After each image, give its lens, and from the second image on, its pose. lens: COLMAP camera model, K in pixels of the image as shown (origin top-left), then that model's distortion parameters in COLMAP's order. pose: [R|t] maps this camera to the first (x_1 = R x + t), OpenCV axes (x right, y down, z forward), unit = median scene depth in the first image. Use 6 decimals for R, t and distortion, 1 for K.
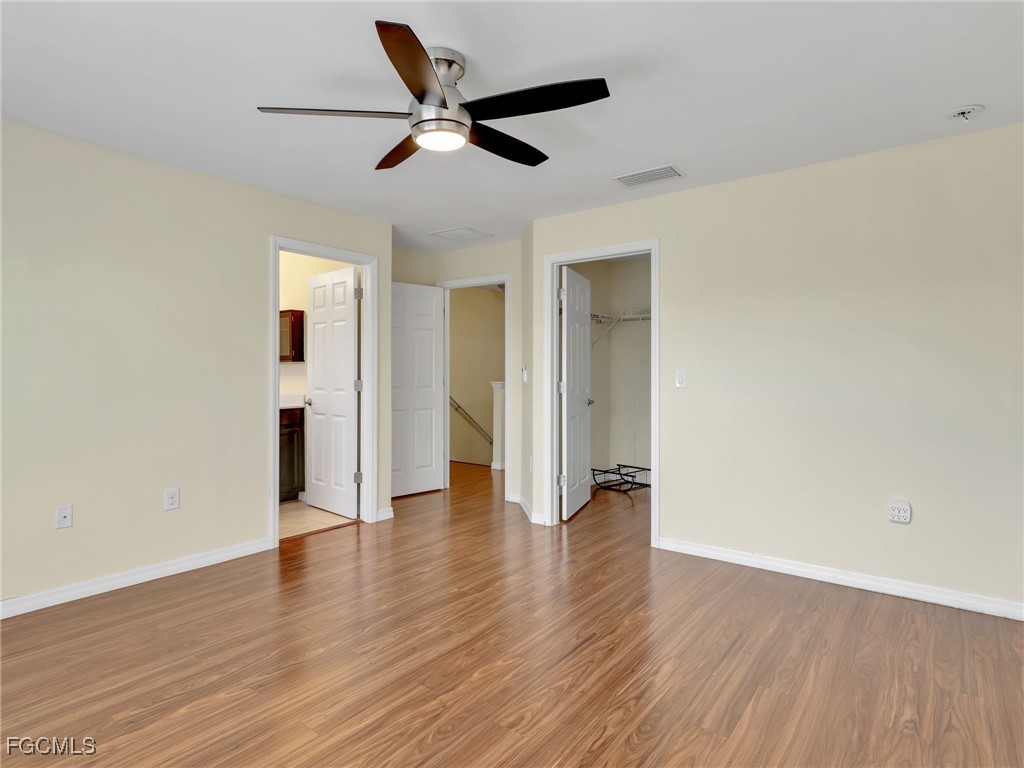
lens RADIAL K [[537.2, 0, 521.5], [0, 537.2, 382.6], [0, 0, 1]] dist [-0.000232, -0.000045]
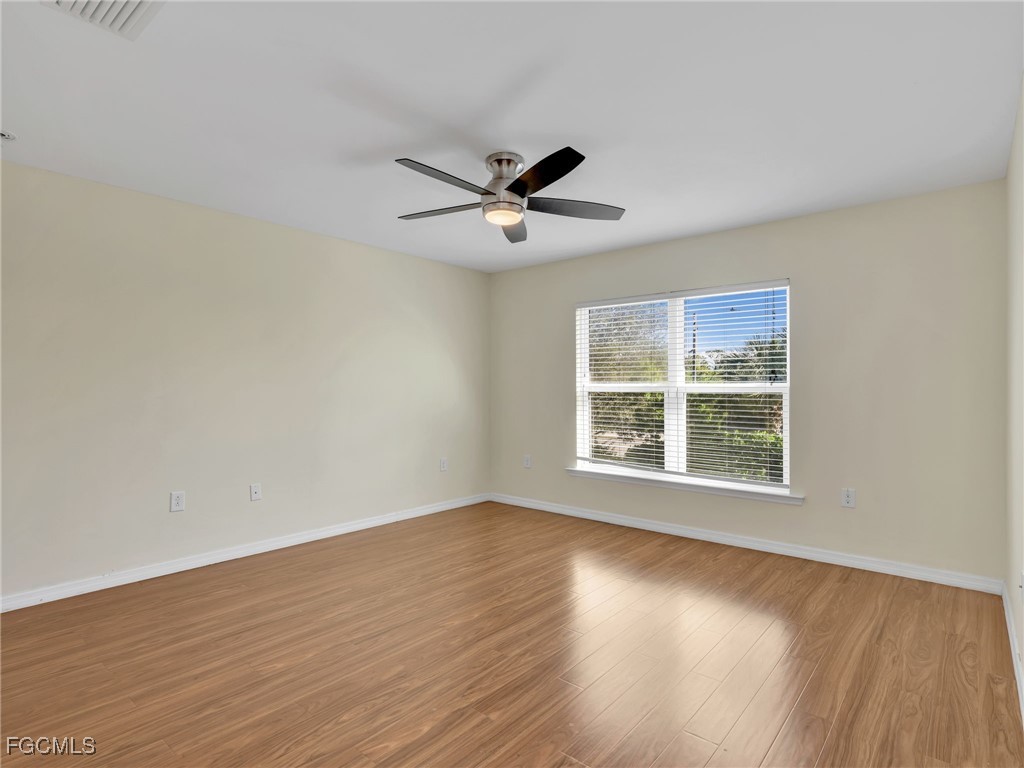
lens RADIAL K [[537.2, 0, 521.5], [0, 537.2, 382.6], [0, 0, 1]] dist [-0.000232, -0.000045]
pose [[-0.998240, -0.000665, 0.059301, -0.240937], [0.000026, 0.999932, 0.011661, -0.042020], [-0.059305, 0.011642, -0.998172, 2.030823]]
